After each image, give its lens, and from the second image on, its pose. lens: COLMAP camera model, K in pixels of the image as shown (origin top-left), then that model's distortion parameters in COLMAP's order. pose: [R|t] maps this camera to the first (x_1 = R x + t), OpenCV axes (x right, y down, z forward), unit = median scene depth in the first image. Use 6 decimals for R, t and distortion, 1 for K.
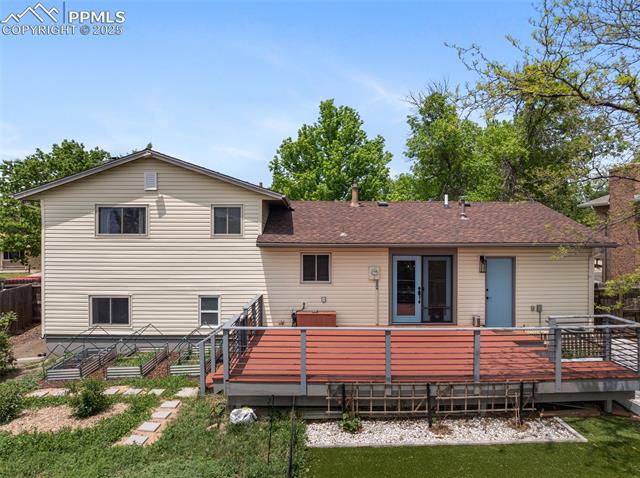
lens RADIAL K [[451.4, 0, 319.5], [0, 451.4, 236.6], [0, 0, 1]] dist [-0.035541, -0.003755]
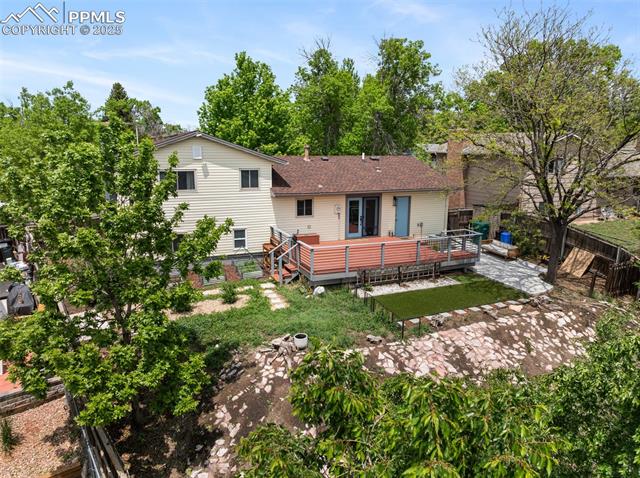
lens RADIAL K [[451.4, 0, 319.4], [0, 451.4, 240.6], [0, 0, 1]] dist [-0.035541, -0.003755]
pose [[0.927270, -0.070007, 0.367790, -0.557202], [-0.008456, 0.978196, 0.207513, -0.148856], [-0.374298, -0.195531, 0.906460, -0.493282]]
